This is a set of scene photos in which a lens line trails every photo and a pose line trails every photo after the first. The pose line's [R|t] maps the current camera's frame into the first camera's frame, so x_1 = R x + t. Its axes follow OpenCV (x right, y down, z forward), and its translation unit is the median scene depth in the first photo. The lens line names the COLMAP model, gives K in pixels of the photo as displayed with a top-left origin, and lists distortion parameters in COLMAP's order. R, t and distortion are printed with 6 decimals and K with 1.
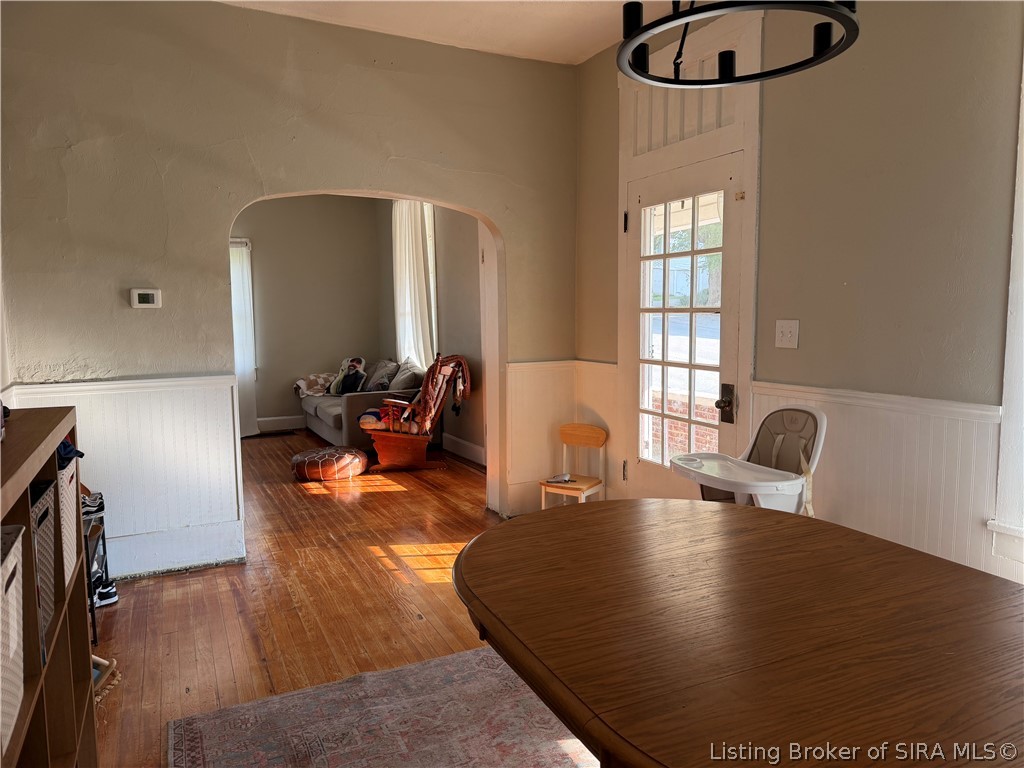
lens RADIAL K [[715.0, 0, 519.8], [0, 715.0, 388.3], [0, 0, 1]] dist [0.081317, -0.134477]
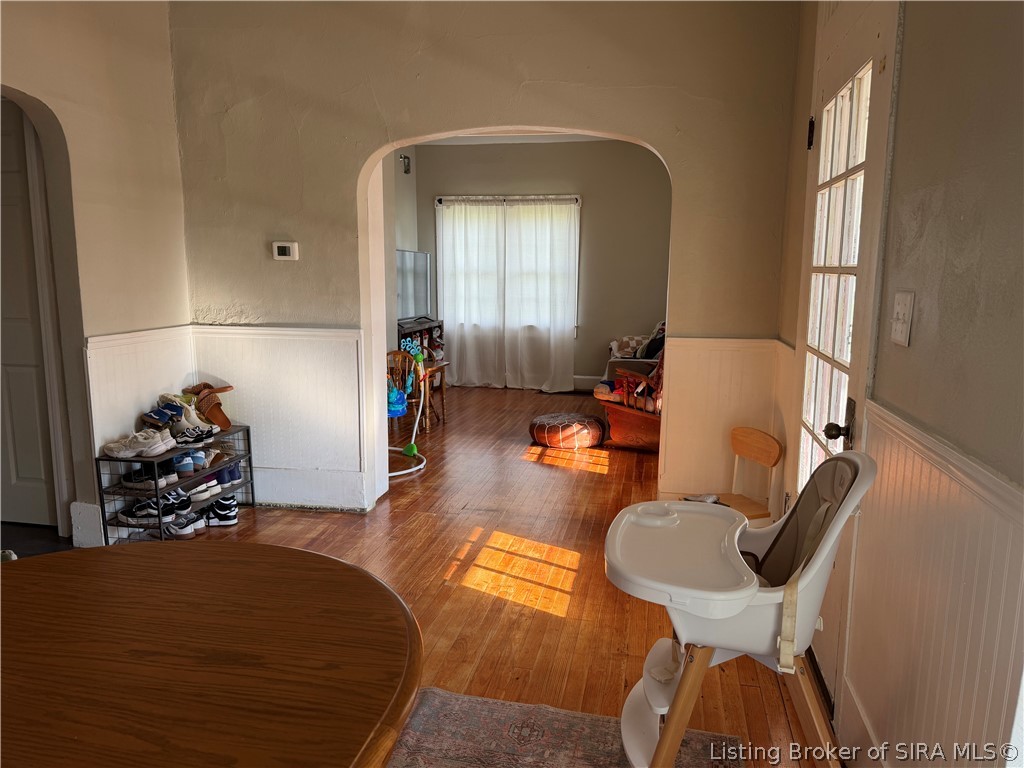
lens RADIAL K [[715.0, 0, 519.8], [0, 715.0, 388.3], [0, 0, 1]] dist [0.081317, -0.134477]
pose [[0.796031, 0.113640, -0.594491, 0.246617], [-0.081089, 0.993385, 0.081311, -0.022934], [0.599799, -0.016519, 0.799980, 0.214623]]
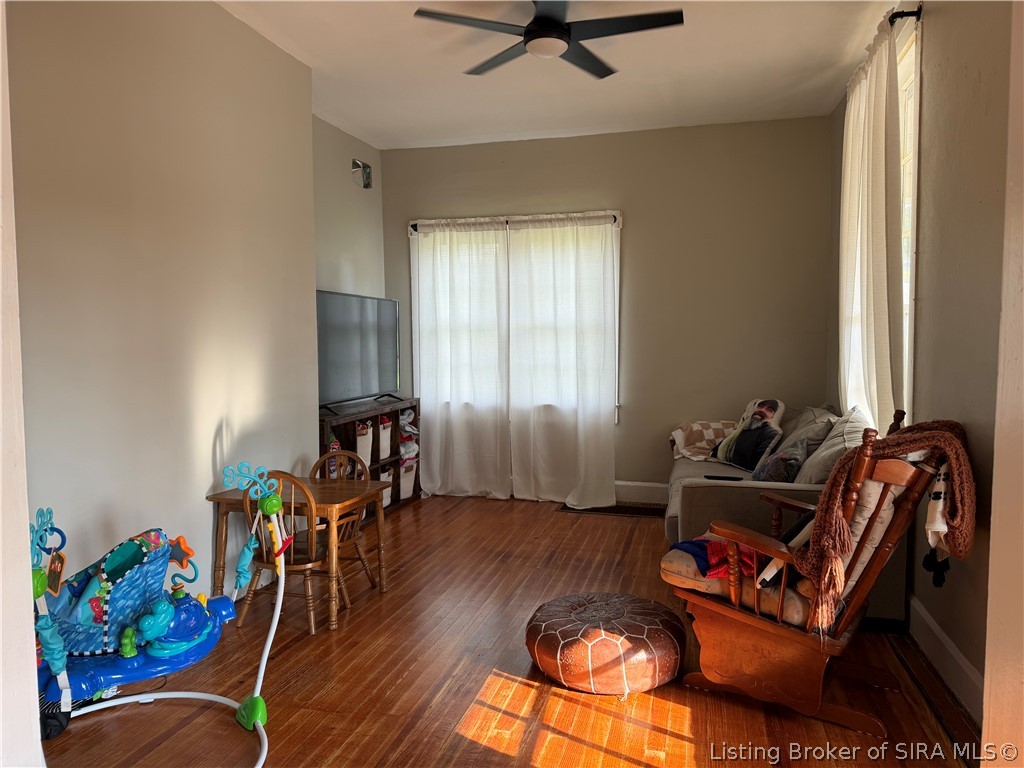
lens RADIAL K [[712.1, 0, 502.2], [0, 712.1, 380.6], [0, 0, 1]] dist [0.055091, -0.109243]
pose [[0.746390, 0.047009, -0.663847, -0.016735], [-0.071379, 0.997403, -0.009625, -0.052030], [0.661670, 0.054568, 0.747807, 0.620201]]
